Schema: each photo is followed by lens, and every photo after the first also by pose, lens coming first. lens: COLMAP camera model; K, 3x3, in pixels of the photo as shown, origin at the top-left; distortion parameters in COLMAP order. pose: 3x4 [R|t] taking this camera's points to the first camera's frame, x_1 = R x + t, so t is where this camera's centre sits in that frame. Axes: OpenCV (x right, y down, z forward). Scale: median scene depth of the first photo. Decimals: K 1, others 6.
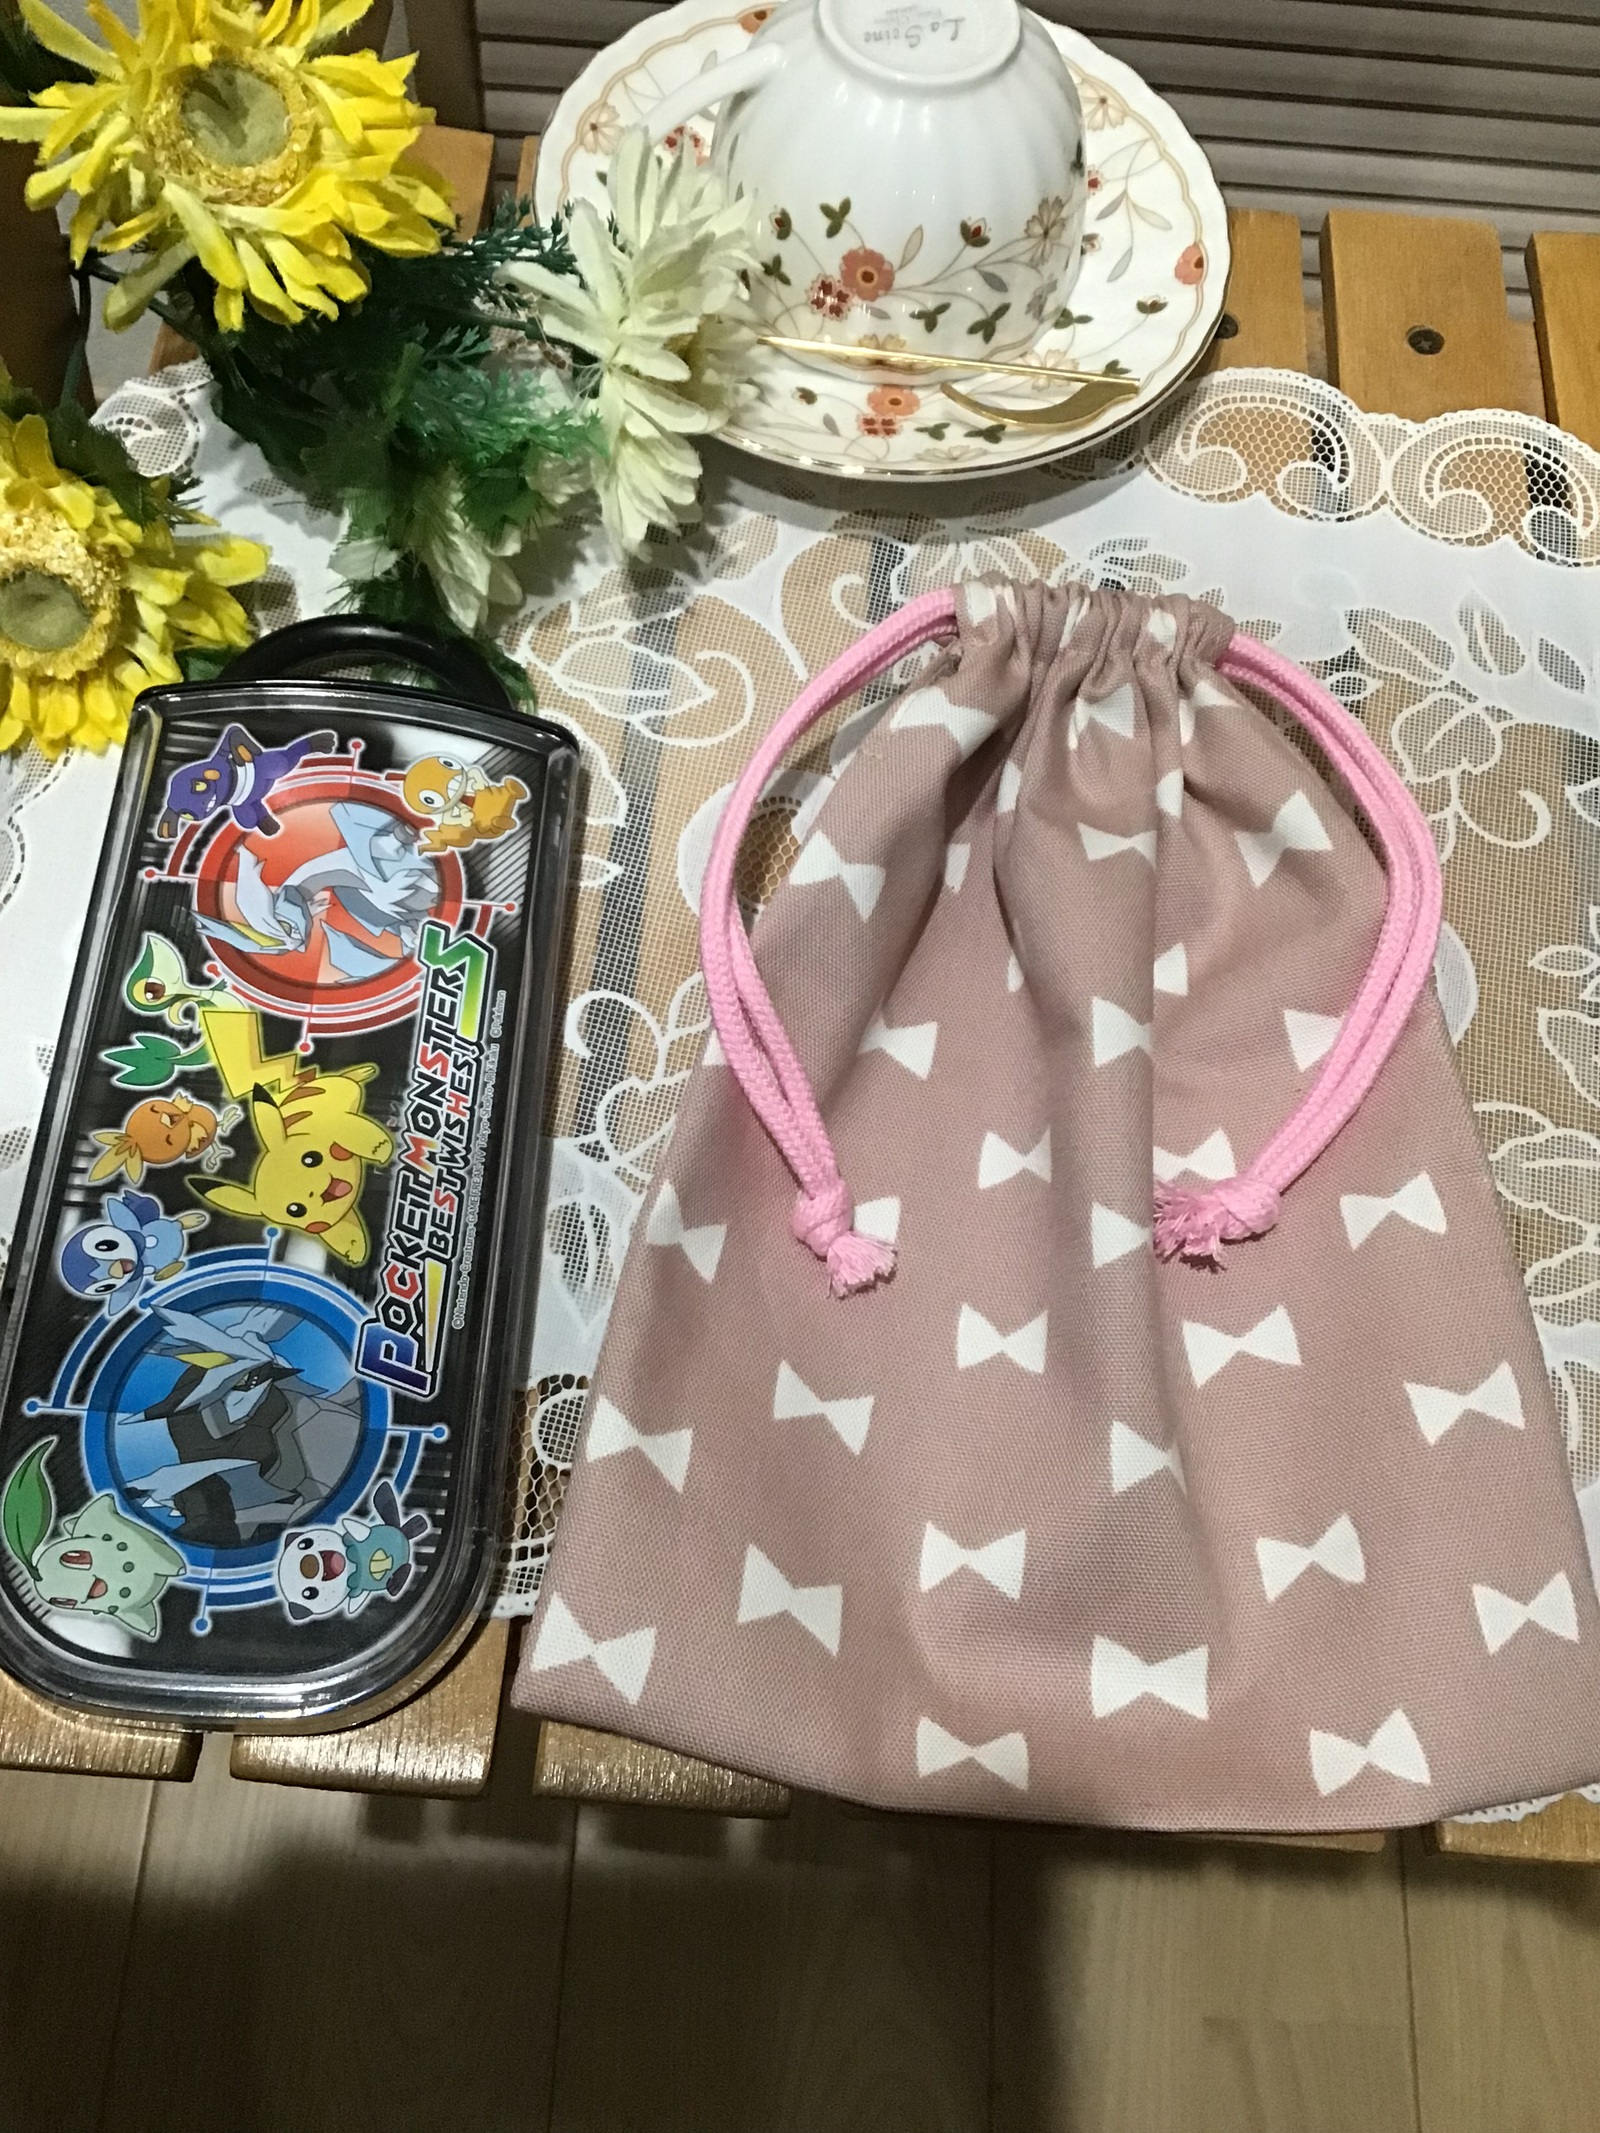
lens RADIAL K [[1981.8, 0, 799.8], [0, 1981.8, 1068.3], [0, 0, 1]] dist [0.131972, -0.326772]
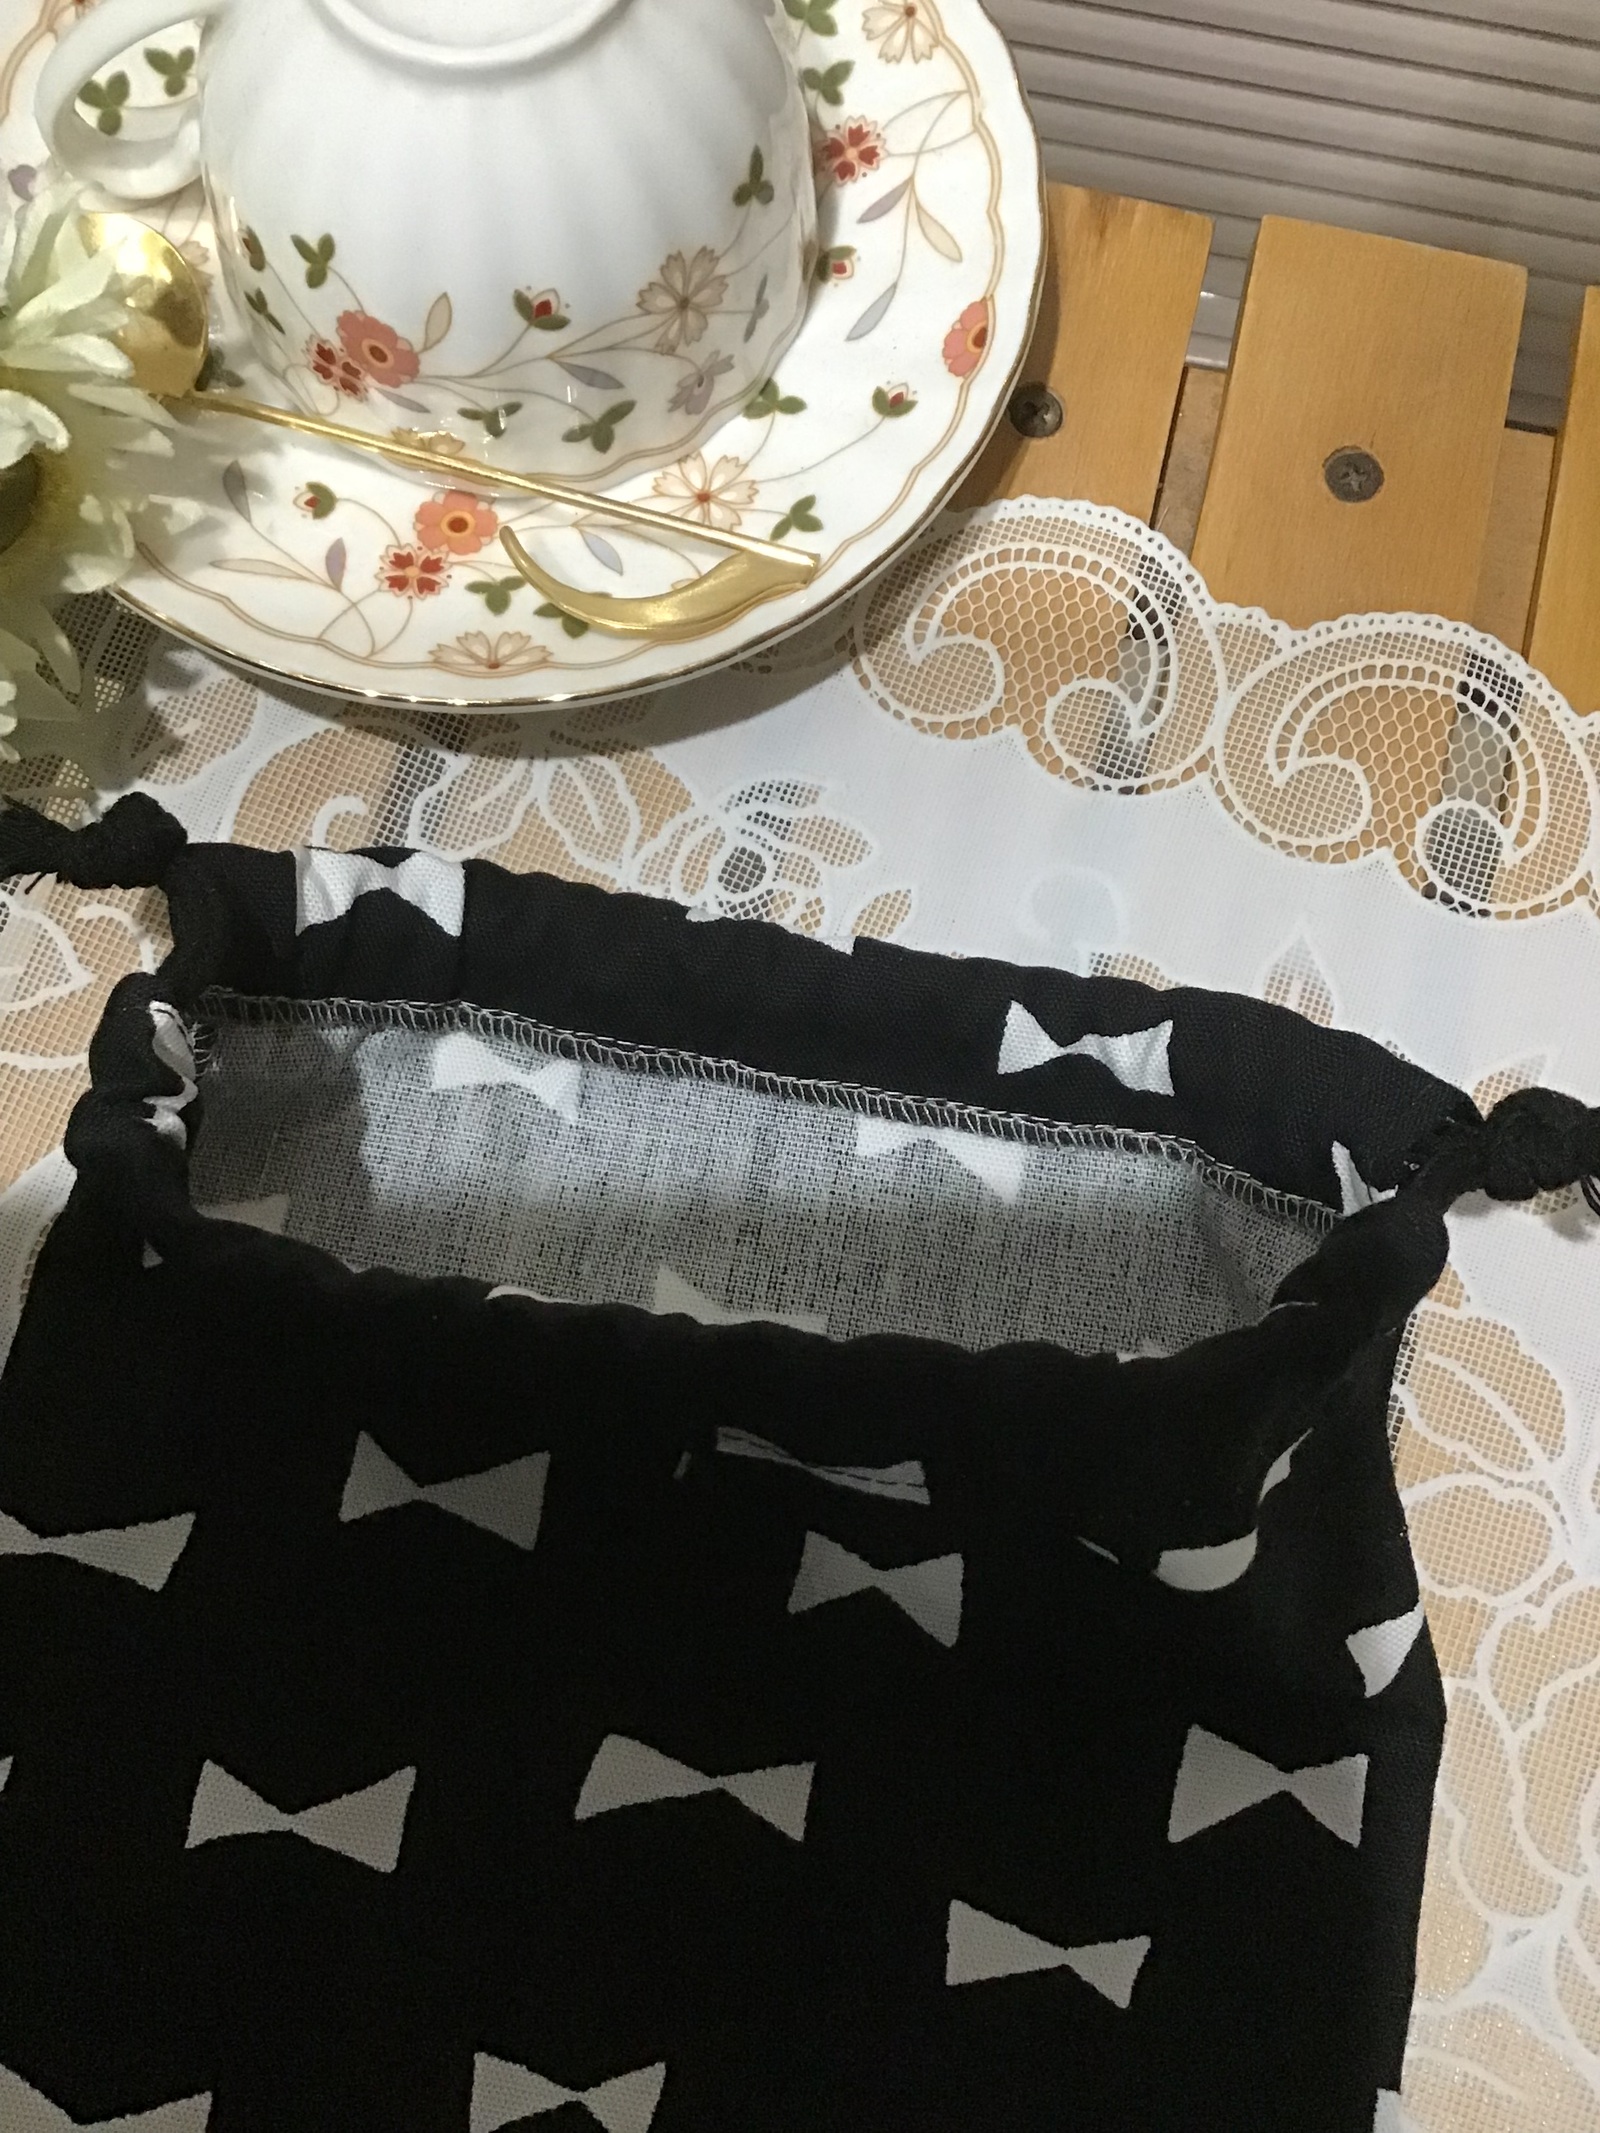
lens RADIAL K [[1995.9, 0, 800.0], [0, 1995.9, 1066.5], [0, 0, 1]] dist [0.144755, -0.361247]
pose [[0.985628, 0.147482, -0.082382, 0.238139], [-0.128462, 0.971040, 0.201443, -0.311843], [0.109705, -0.187965, 0.976030, 0.348628]]
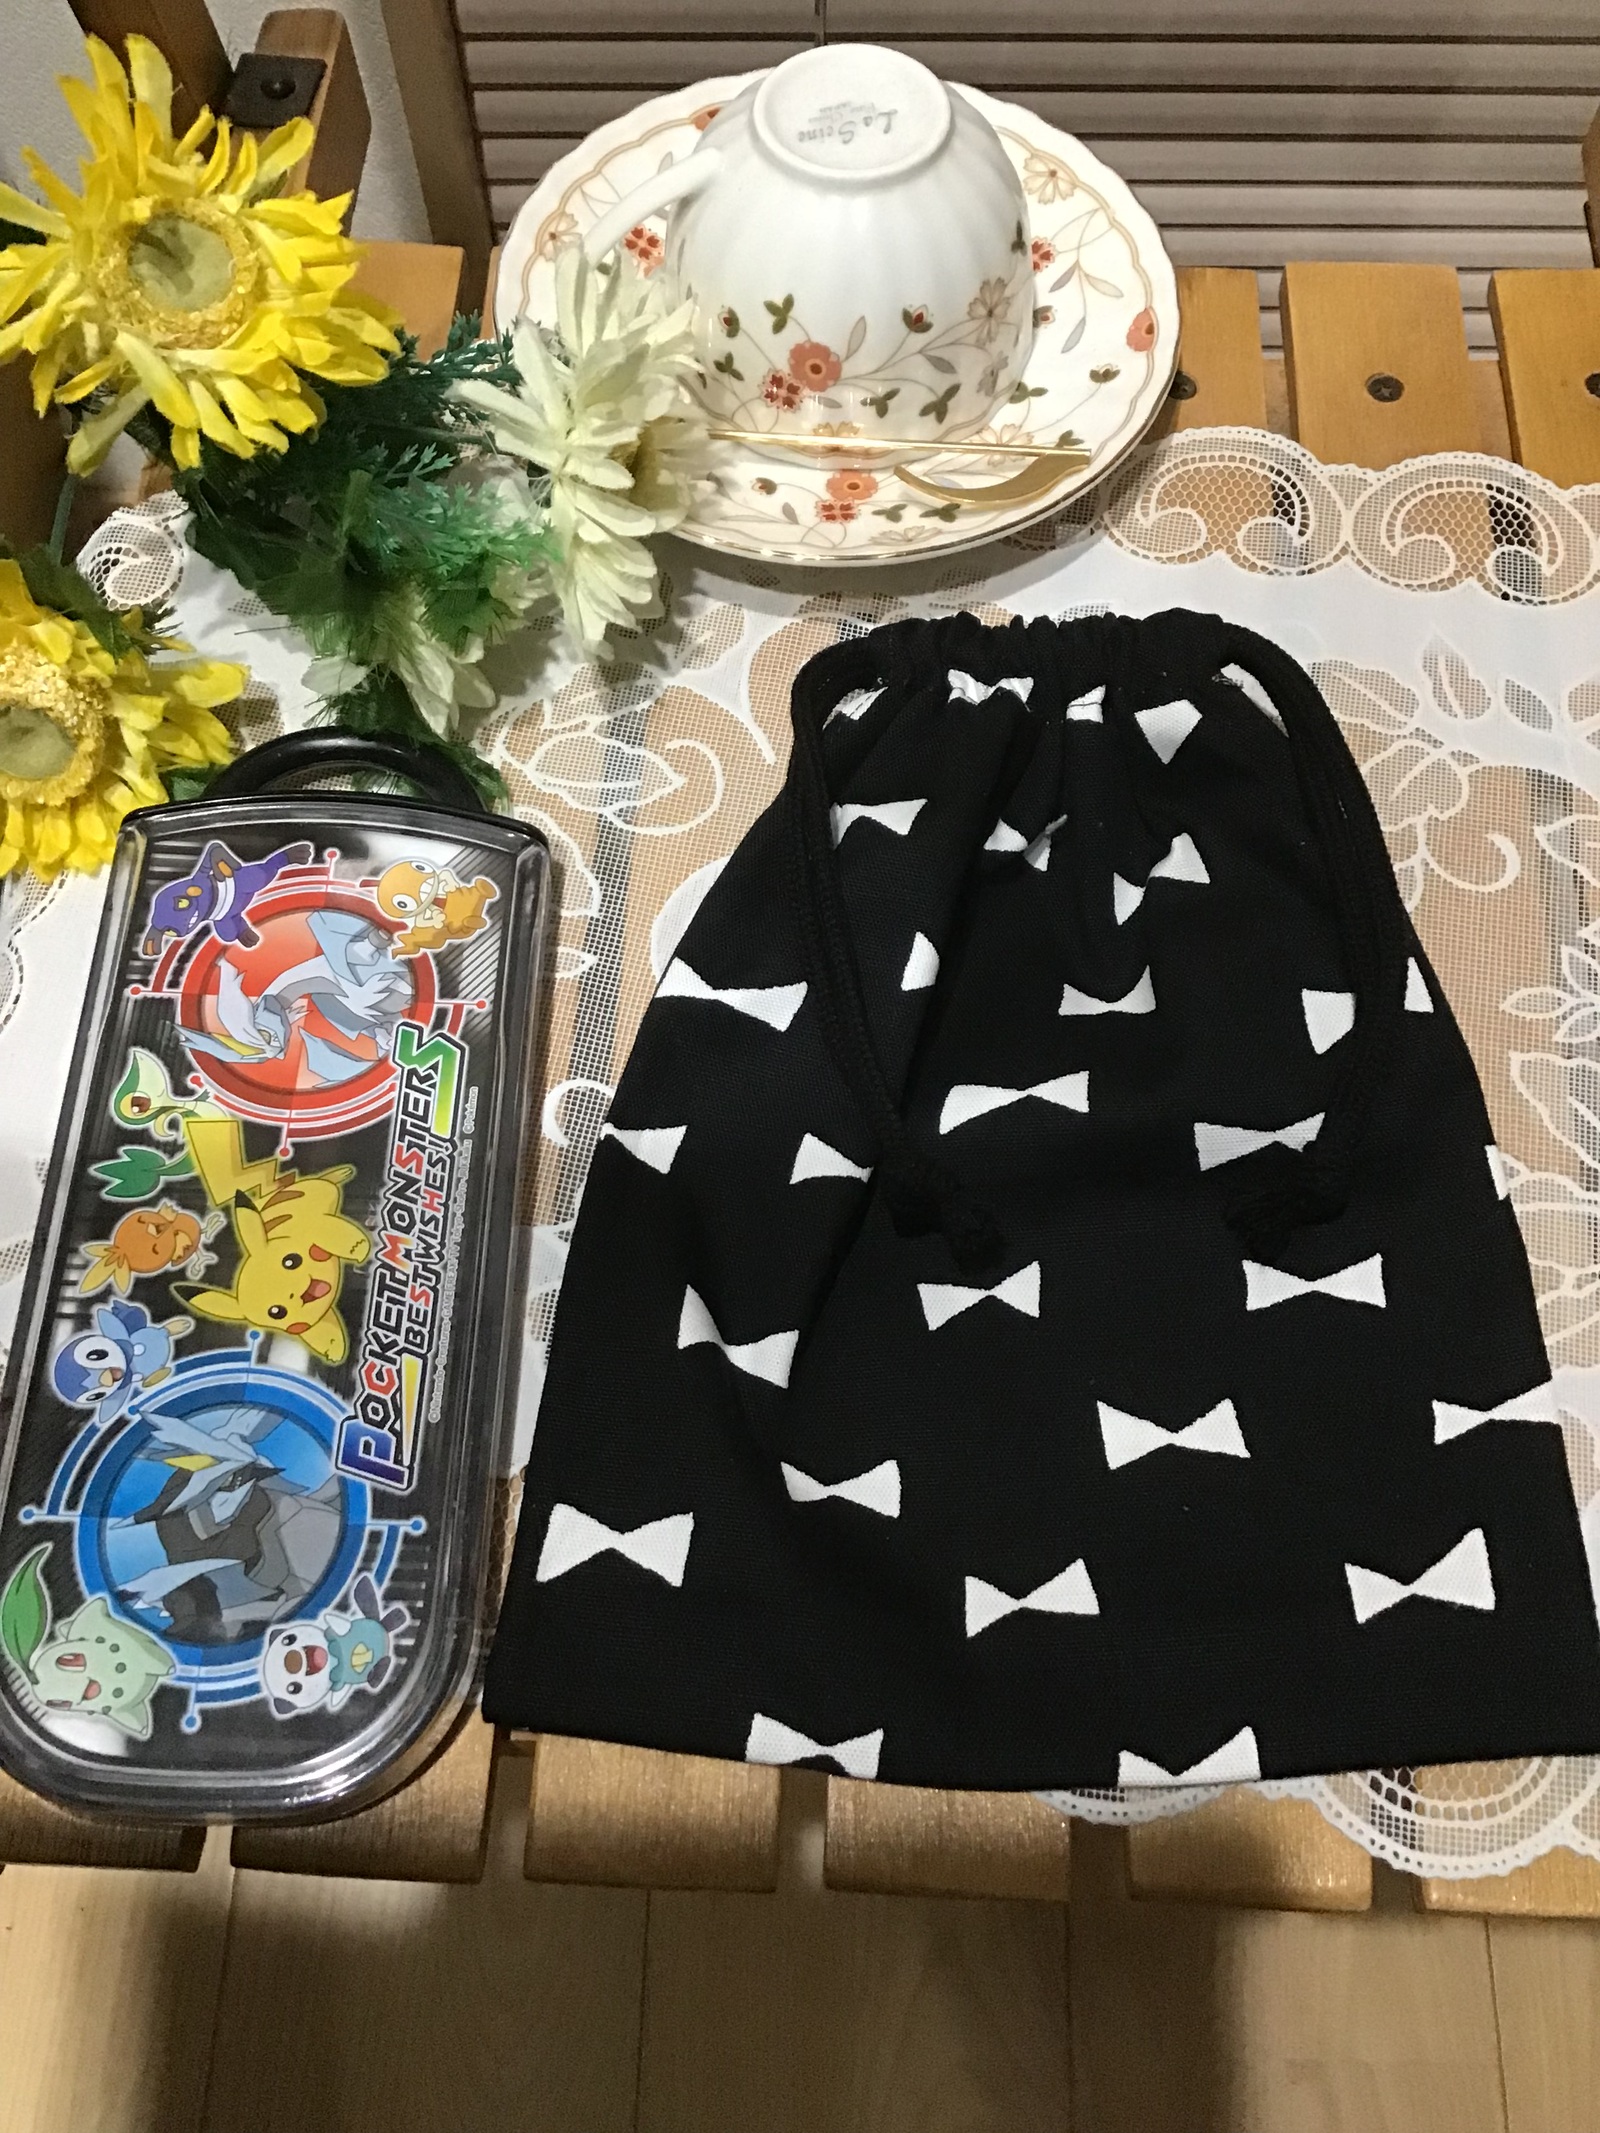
lens RADIAL K [[1977.5, 0, 800.0], [0, 1977.5, 1066.5], [0, 0, 1]] dist [0.143345, -0.349980]
pose [[0.997514, -0.047400, -0.052136, 0.060069], [0.046428, 0.998727, -0.019704, -0.017855], [0.053003, 0.017235, 0.998446, -0.015029]]
